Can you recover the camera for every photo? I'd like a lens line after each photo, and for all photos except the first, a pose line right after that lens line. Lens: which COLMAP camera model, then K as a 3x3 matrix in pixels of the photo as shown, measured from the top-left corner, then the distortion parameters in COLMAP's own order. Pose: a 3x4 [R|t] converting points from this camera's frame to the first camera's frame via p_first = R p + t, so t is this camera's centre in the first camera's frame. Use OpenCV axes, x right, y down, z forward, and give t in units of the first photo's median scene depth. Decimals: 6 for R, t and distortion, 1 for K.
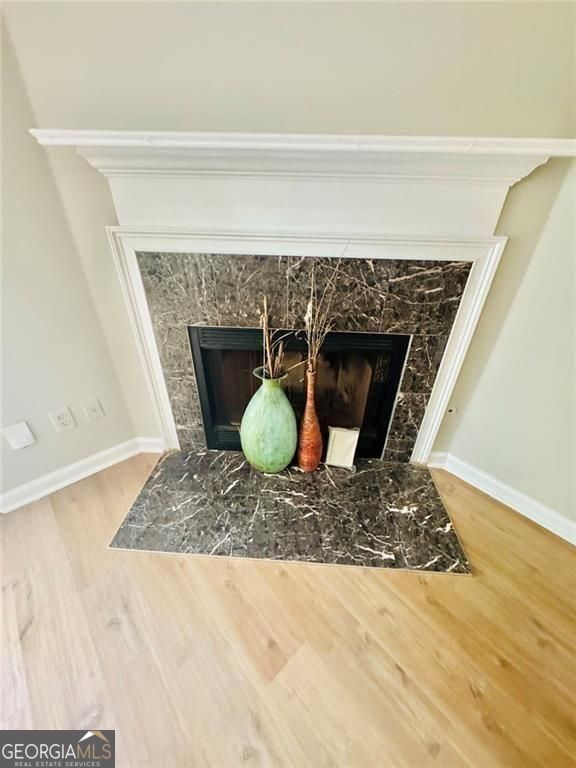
lens RADIAL K [[306.3, 0, 289.6], [0, 306.3, 384.7], [0, 0, 1]] dist [-0.000852, -0.000289]
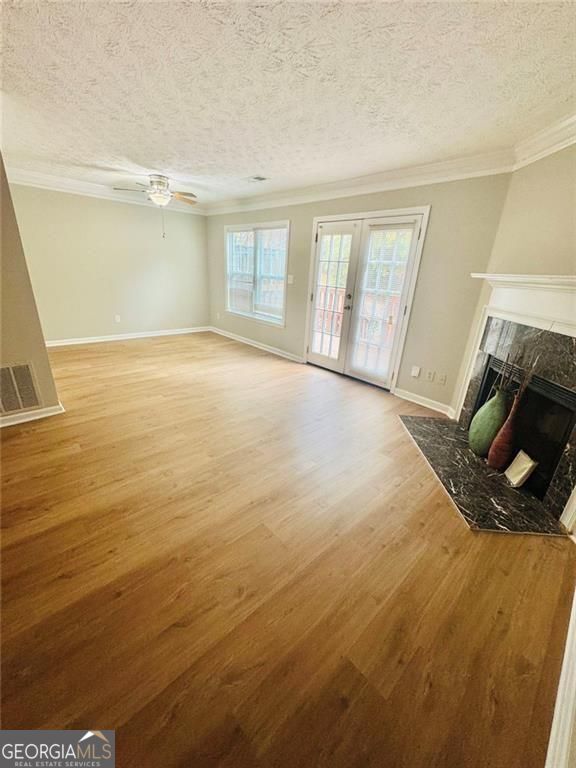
lens RADIAL K [[306.3, 0, 289.6], [0, 306.3, 384.7], [0, 0, 1]] dist [-0.000852, -0.000289]
pose [[0.016323, 0.336008, -0.941718, 1.526970], [-0.582697, 0.768570, 0.264129, 0.184642], [0.812525, 0.544425, 0.208336, -0.337716]]
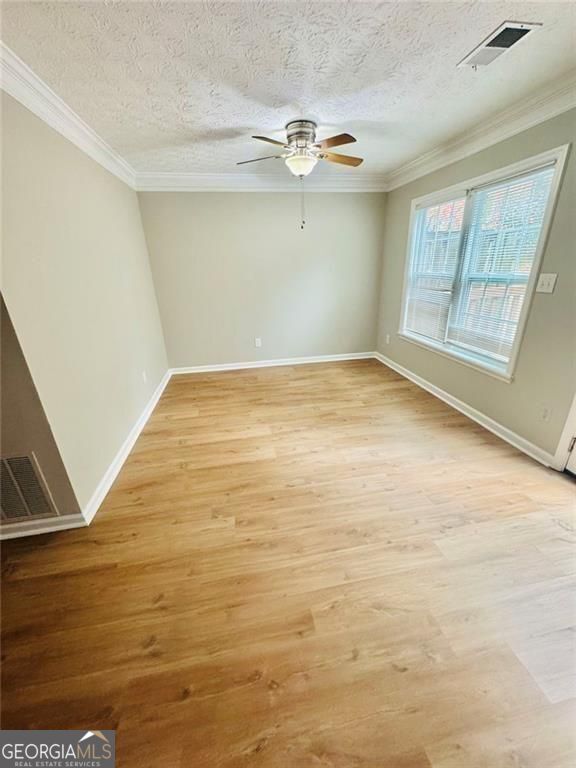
lens RADIAL K [[305.4, 0, 289.4], [0, 305.4, 385.3], [0, 0, 1]] dist [-0.002487, -0.000243]
pose [[-0.527975, 0.303684, -0.793106, -0.004316], [-0.440379, 0.700614, 0.561432, 0.246554], [0.726160, 0.645690, -0.236171, -0.499329]]
